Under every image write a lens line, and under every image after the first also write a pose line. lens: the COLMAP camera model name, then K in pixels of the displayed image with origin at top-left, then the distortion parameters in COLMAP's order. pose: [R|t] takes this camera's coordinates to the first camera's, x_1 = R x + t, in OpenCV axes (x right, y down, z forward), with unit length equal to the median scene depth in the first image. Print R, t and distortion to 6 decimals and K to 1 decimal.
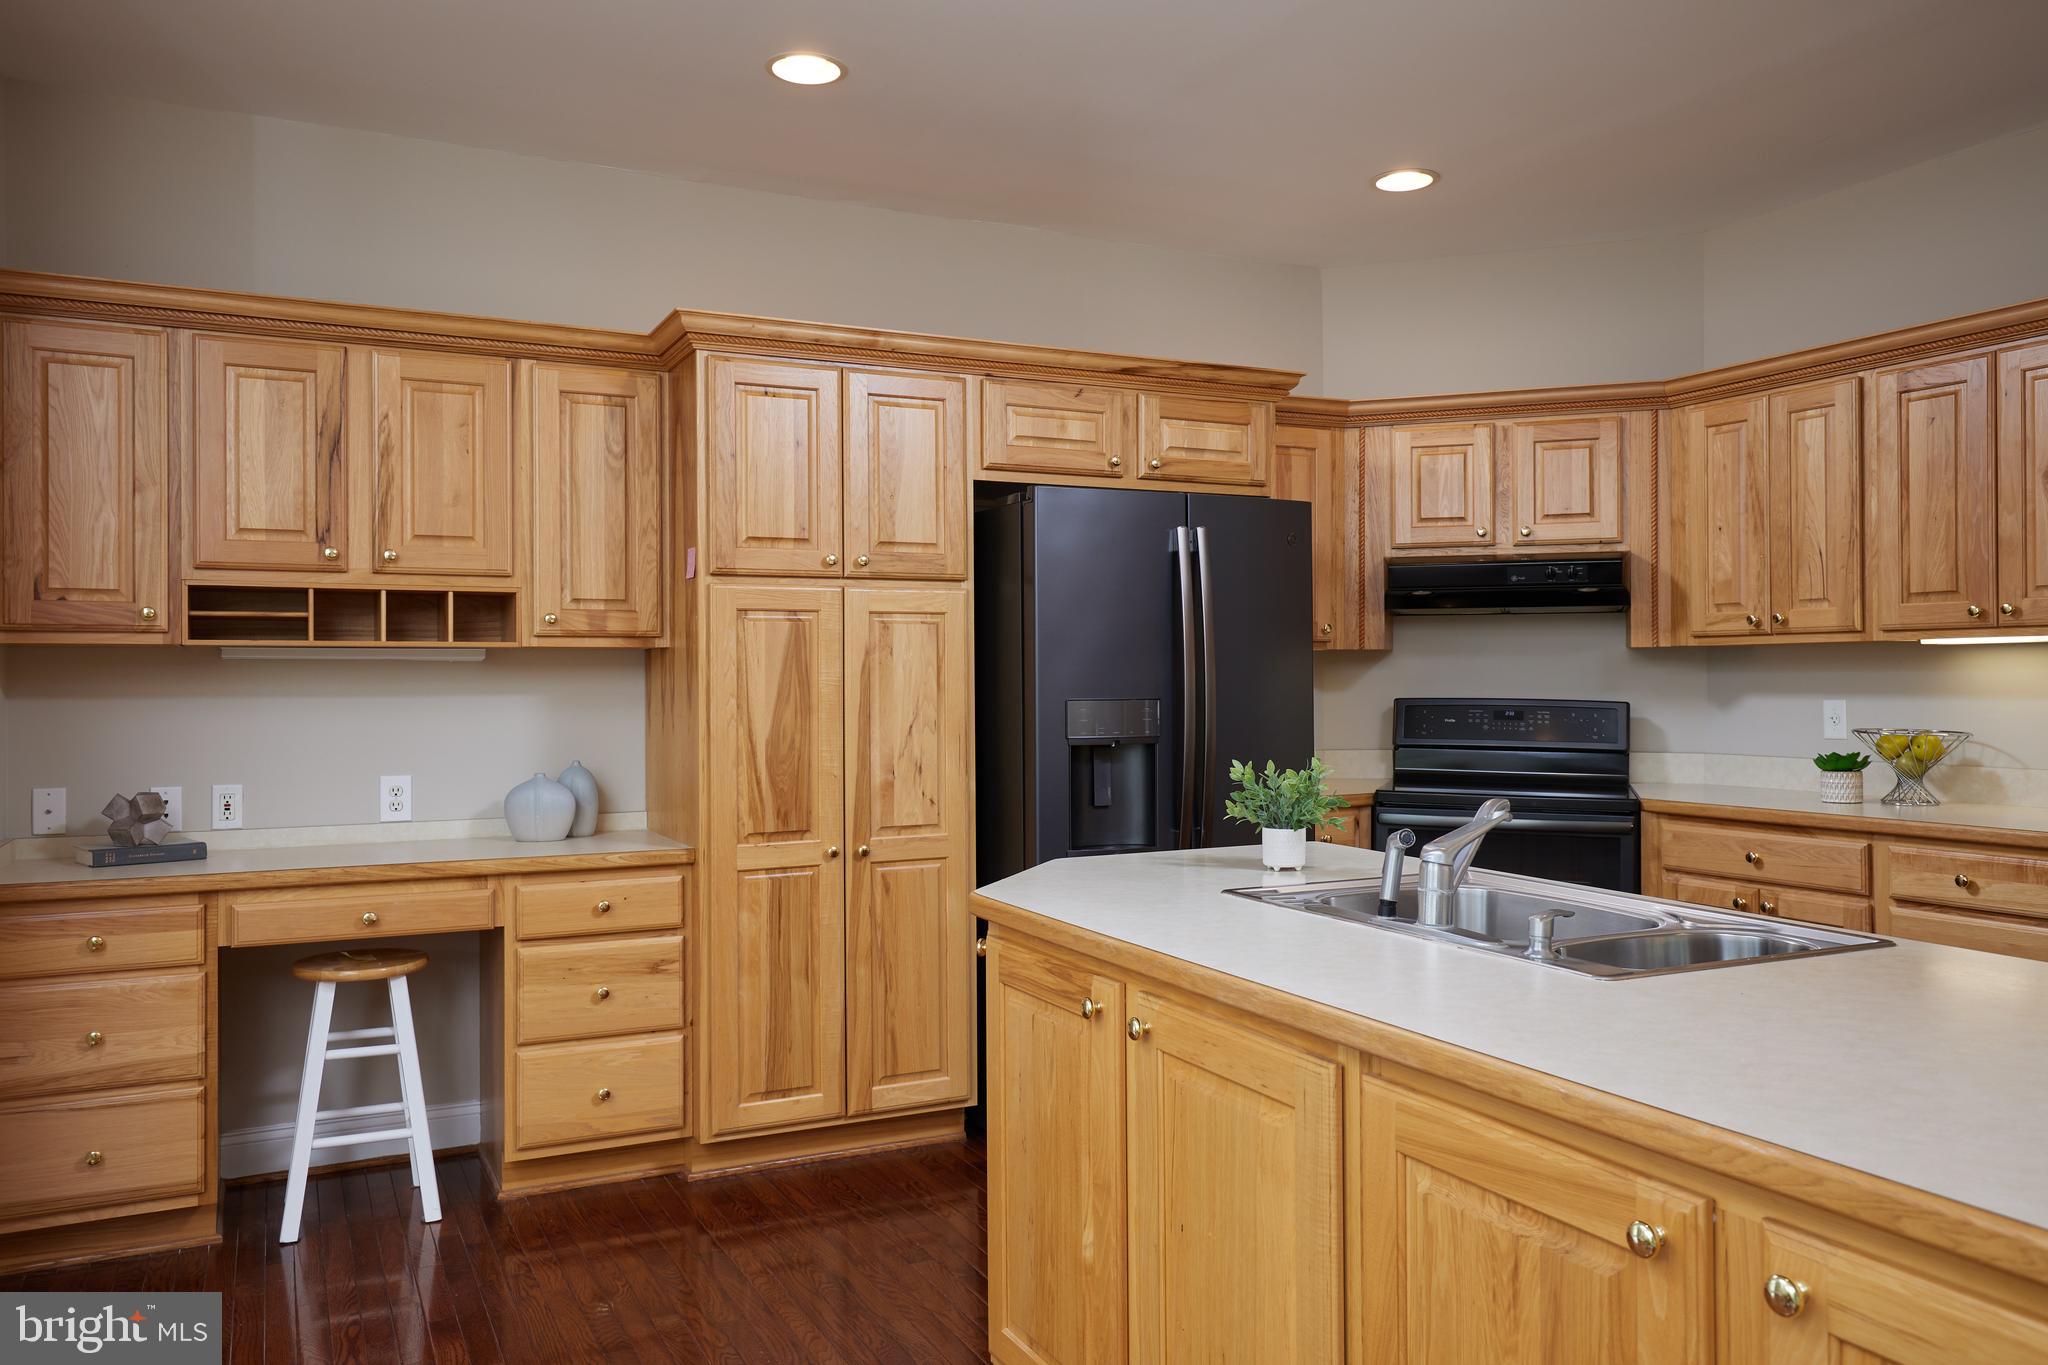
lens RADIAL K [[1516.9, 0, 1022.5], [0, 1516.9, 680.8], [0, 0, 1]] dist [0.012223, 0.002775]
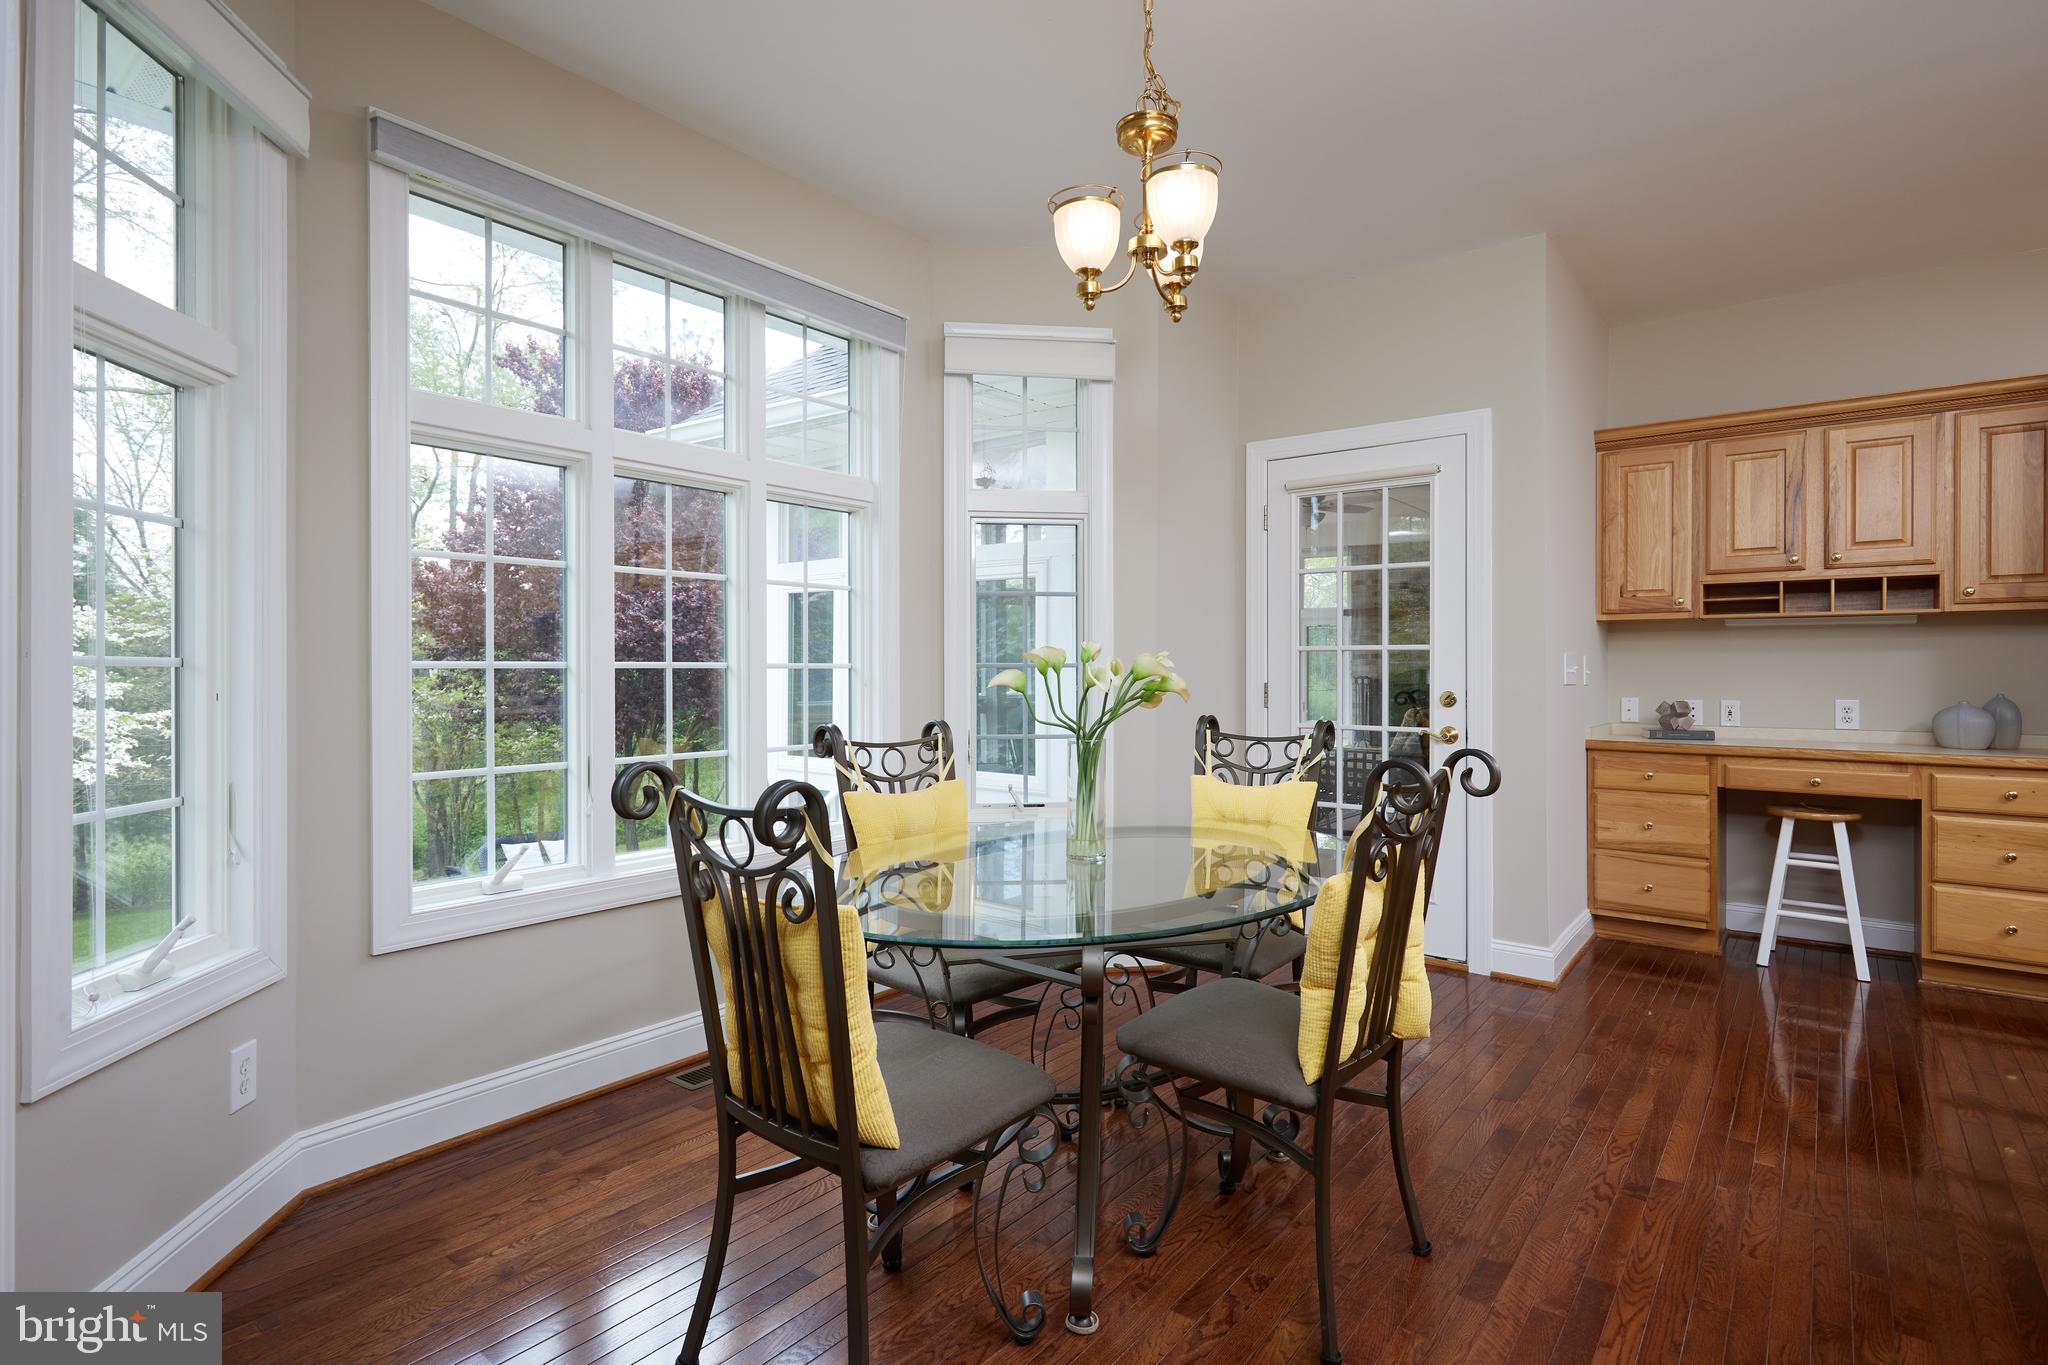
lens RADIAL K [[1029.6, 0, 1014.1], [0, 1029.6, 670.4], [0, 0, 1]] dist [0.000148, -0.000676]
pose [[0.433397, 0.005920, -0.901184, 0.172471], [0.001096, 0.999974, 0.007096, 0.026171], [0.901202, -0.004063, 0.433380, -0.227129]]
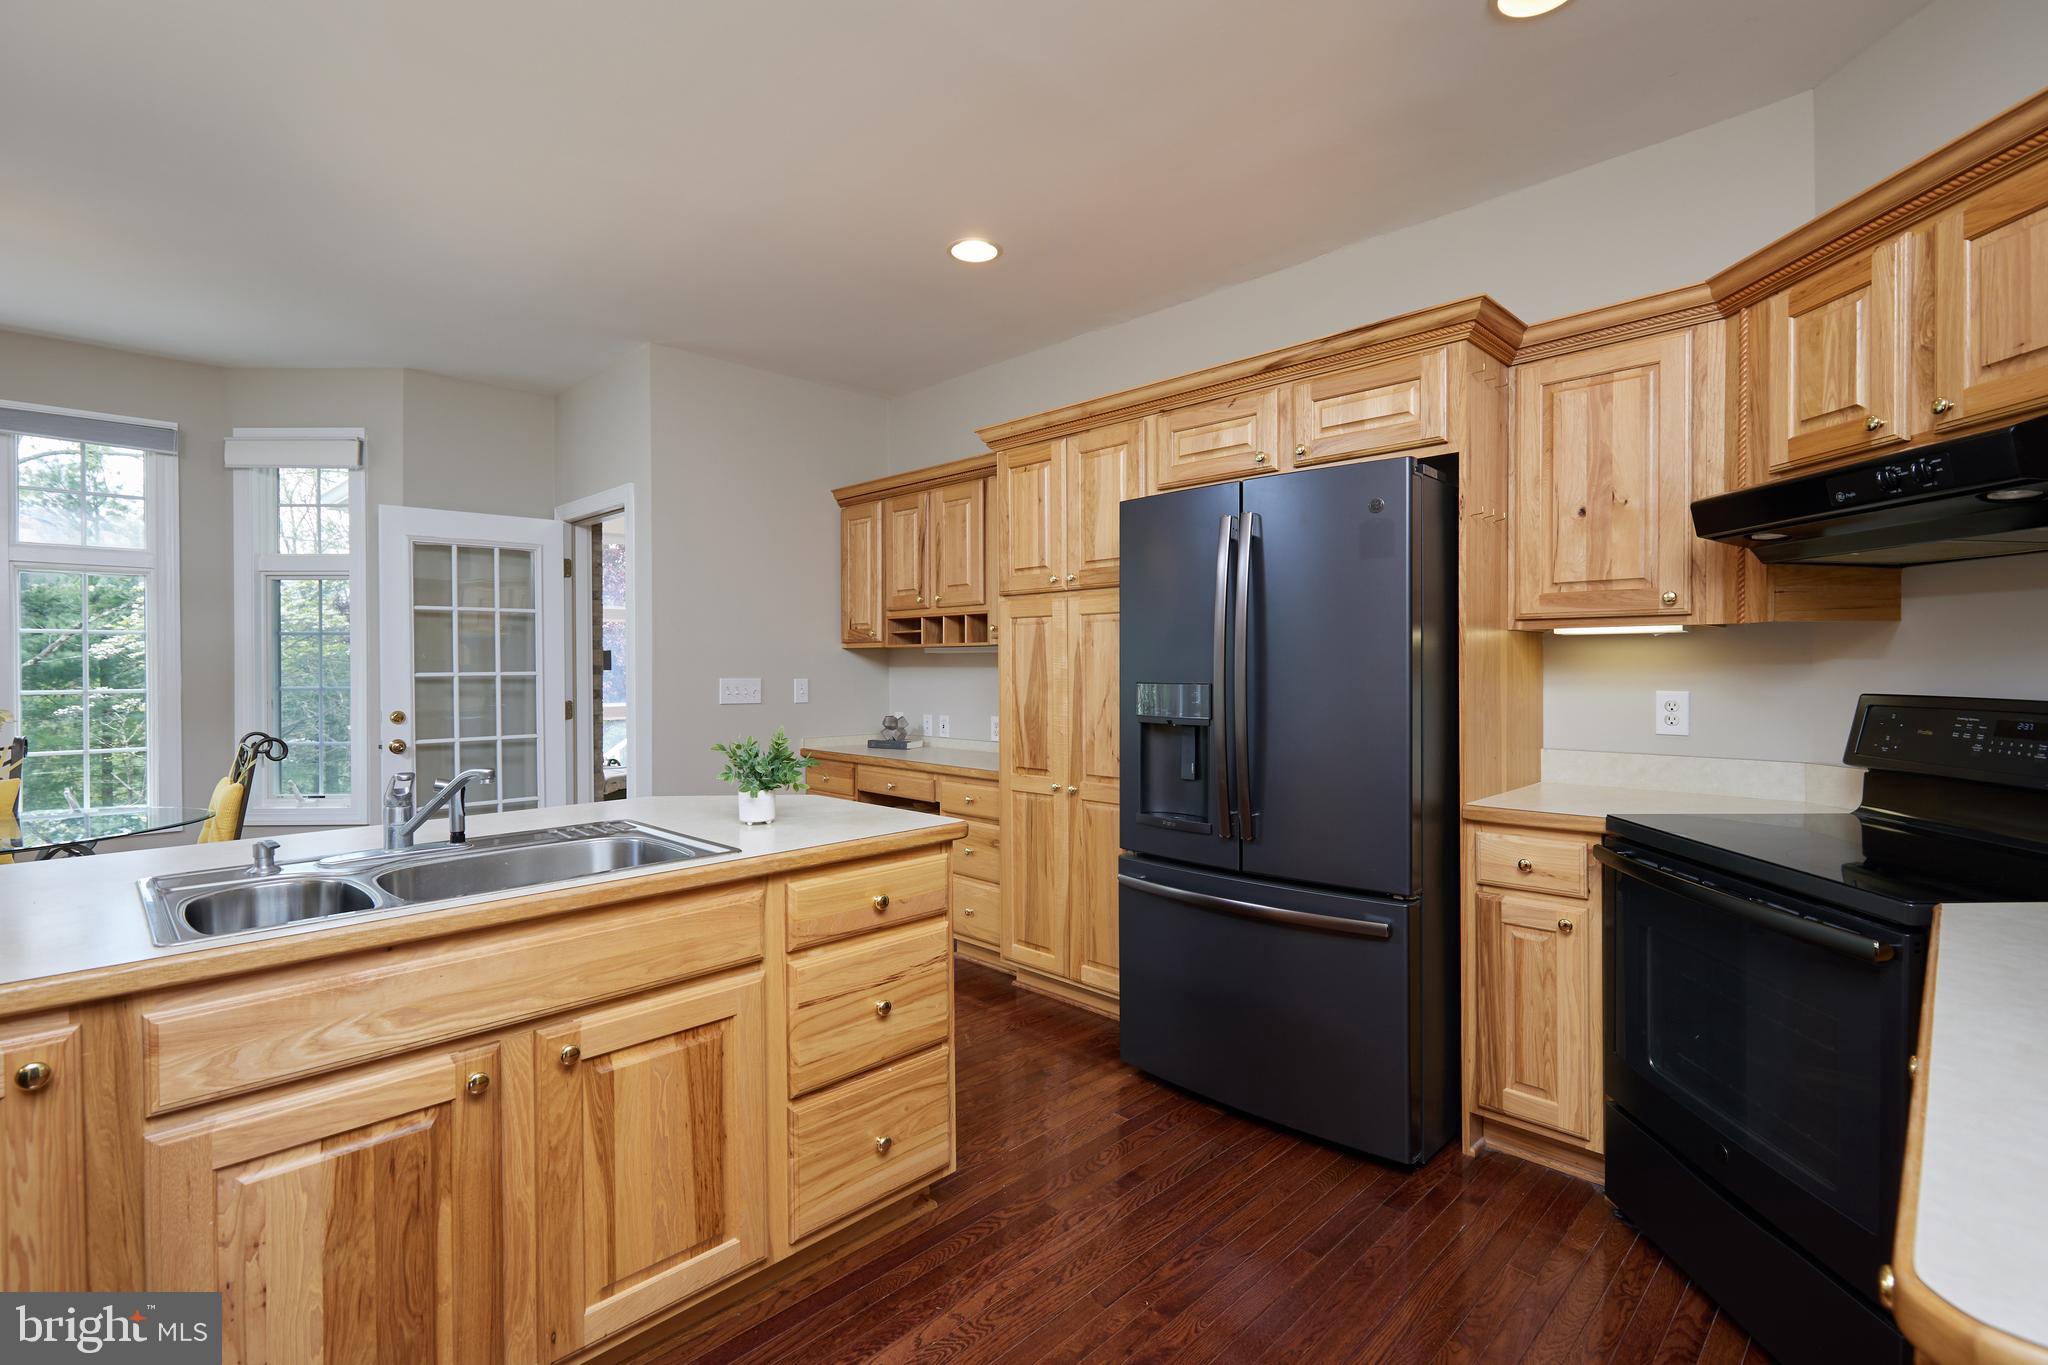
lens RADIAL K [[926.0, 0, 1019.6], [0, 926.0, 673.7], [0, 0, 1]] dist [-0.003846, -0.000992]
pose [[0.327039, 0.014325, -0.944902, 0.686826], [0.002765, 0.999866, 0.016116, -0.006228], [0.945007, -0.007883, 0.326956, 0.705252]]
